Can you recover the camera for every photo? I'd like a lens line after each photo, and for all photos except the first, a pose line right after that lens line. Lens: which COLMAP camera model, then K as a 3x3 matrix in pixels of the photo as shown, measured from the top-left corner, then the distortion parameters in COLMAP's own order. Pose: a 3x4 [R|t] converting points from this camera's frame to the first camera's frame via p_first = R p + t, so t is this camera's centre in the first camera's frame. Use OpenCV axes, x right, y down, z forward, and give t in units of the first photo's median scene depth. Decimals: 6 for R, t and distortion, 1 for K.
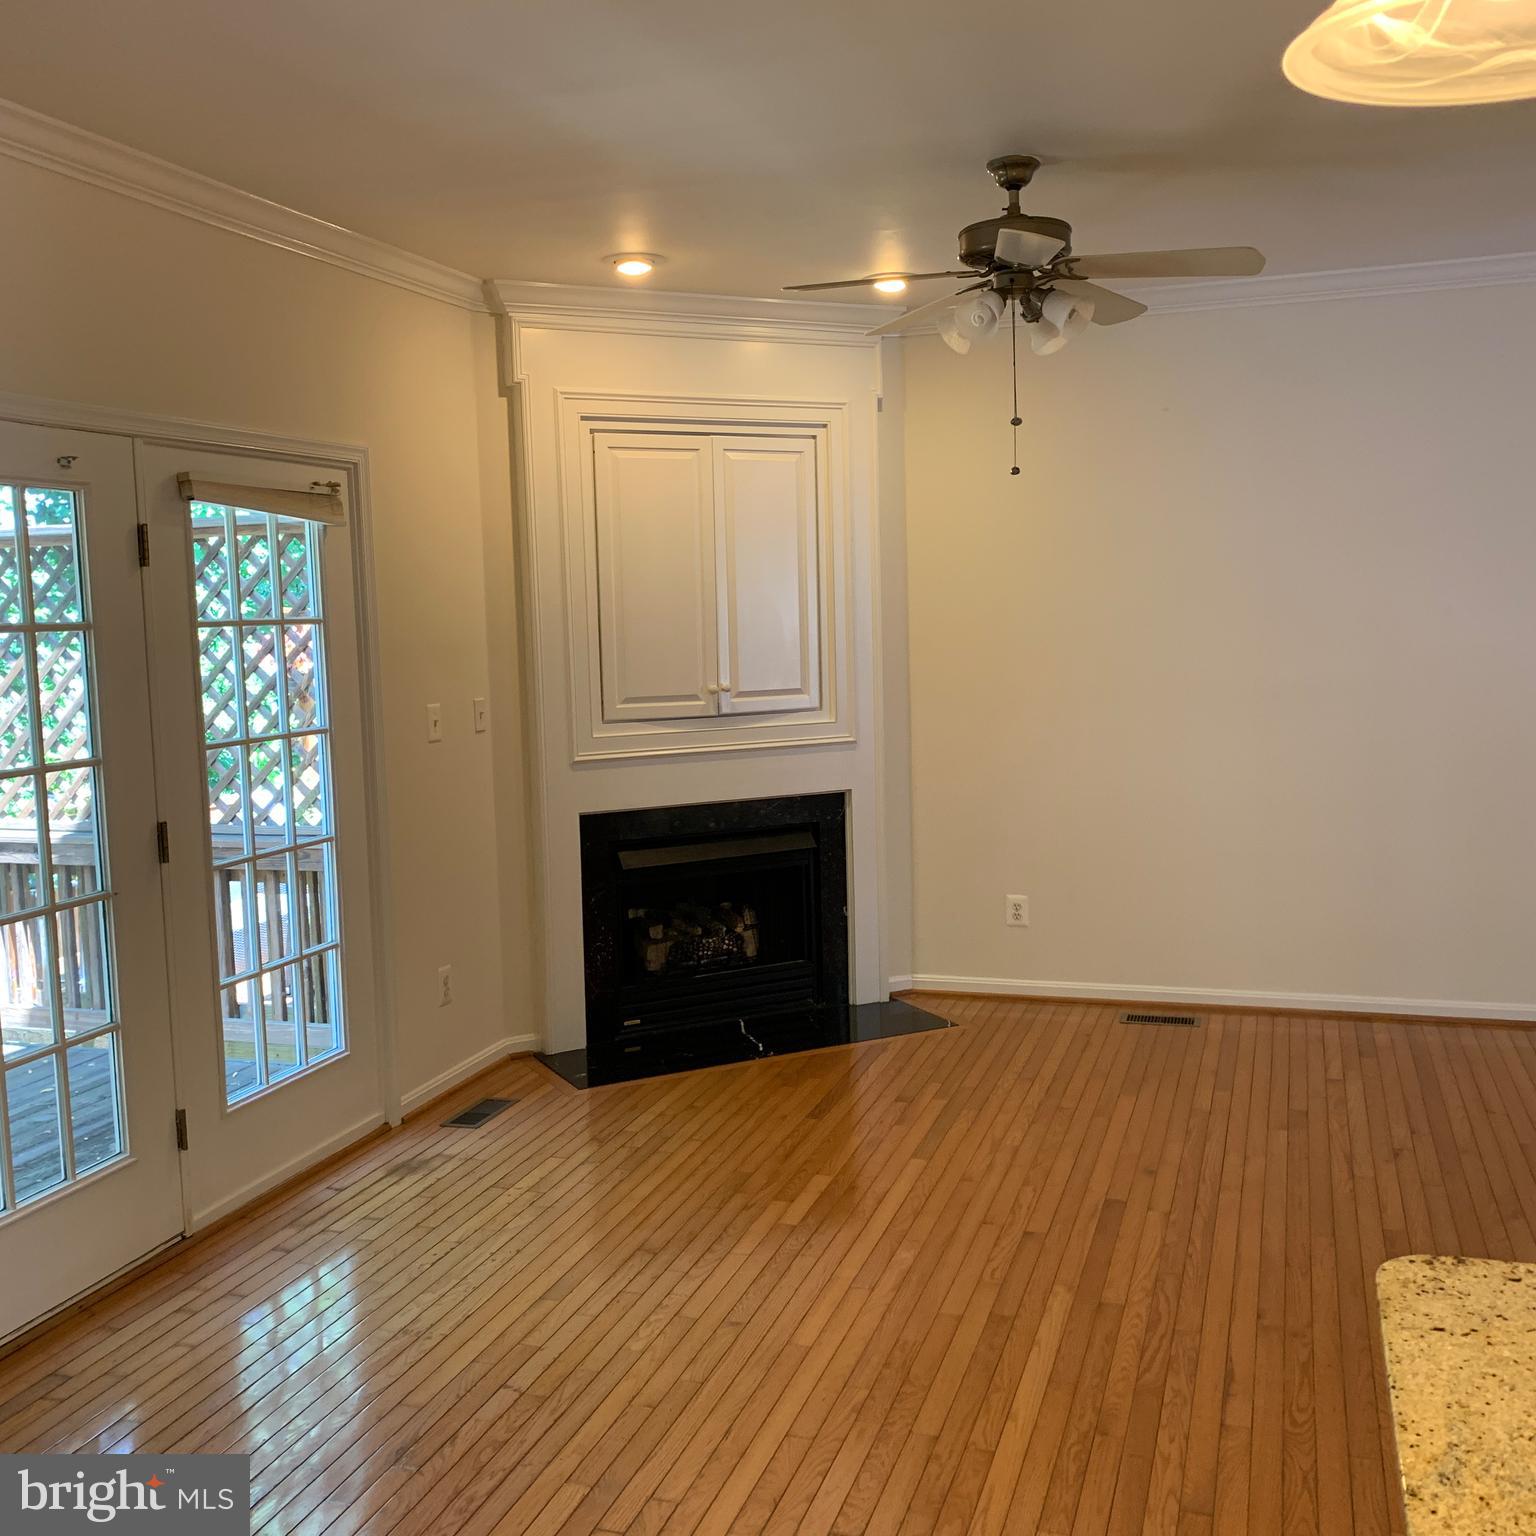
lens RADIAL K [[1561.6, 0, 773.2], [0, 1561.6, 743.0], [0, 0, 1]] dist [0.118142, -0.218248]
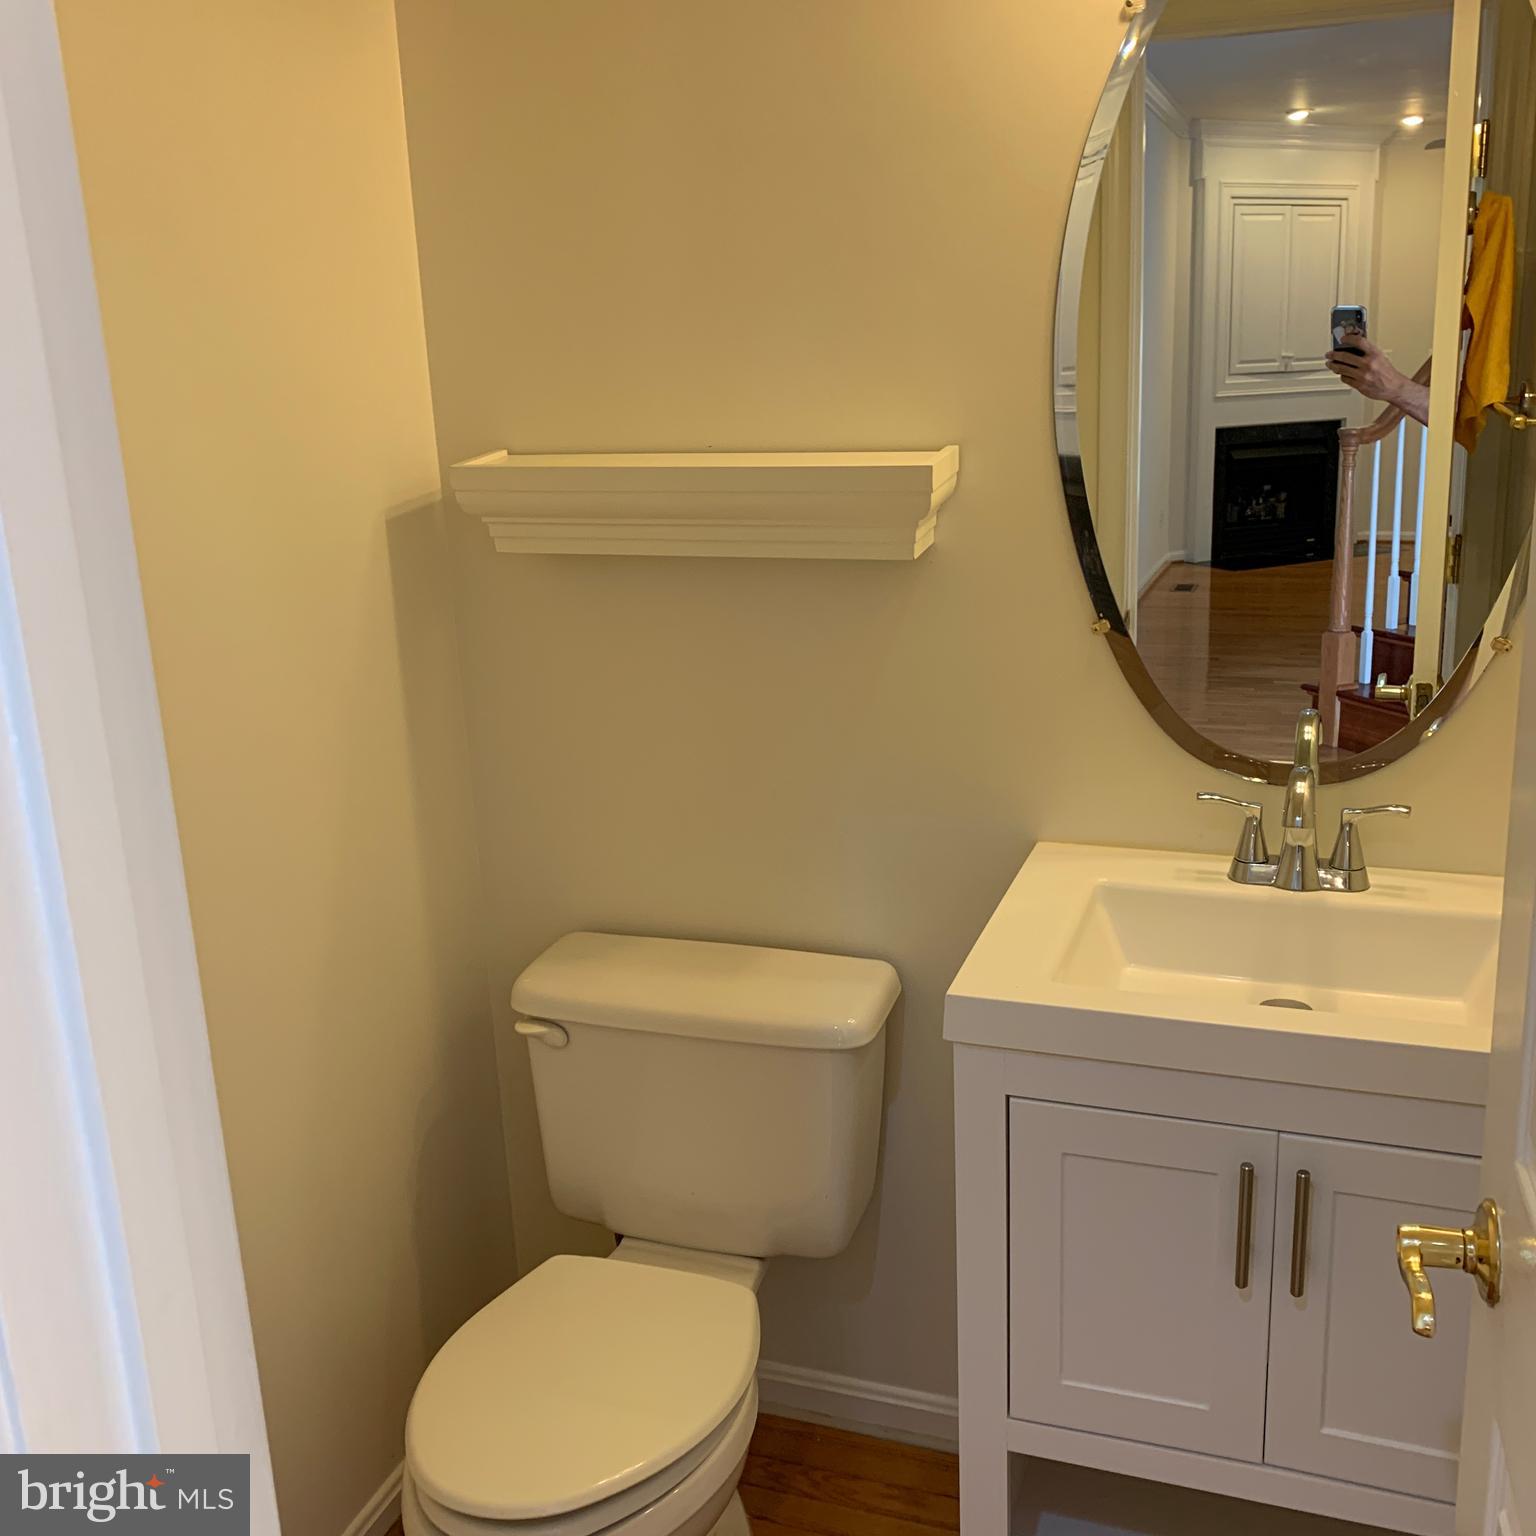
lens RADIAL K [[1561.6, 0, 773.2], [0, 1561.6, 743.0], [0, 0, 1]] dist [0.118142, -0.218248]
pose [[0.999968, -0.007984, -0.000882, -0.635744], [0.008028, 0.989773, 0.142427, 0.142802], [-0.000264, -0.142429, 0.989805, -0.851686]]
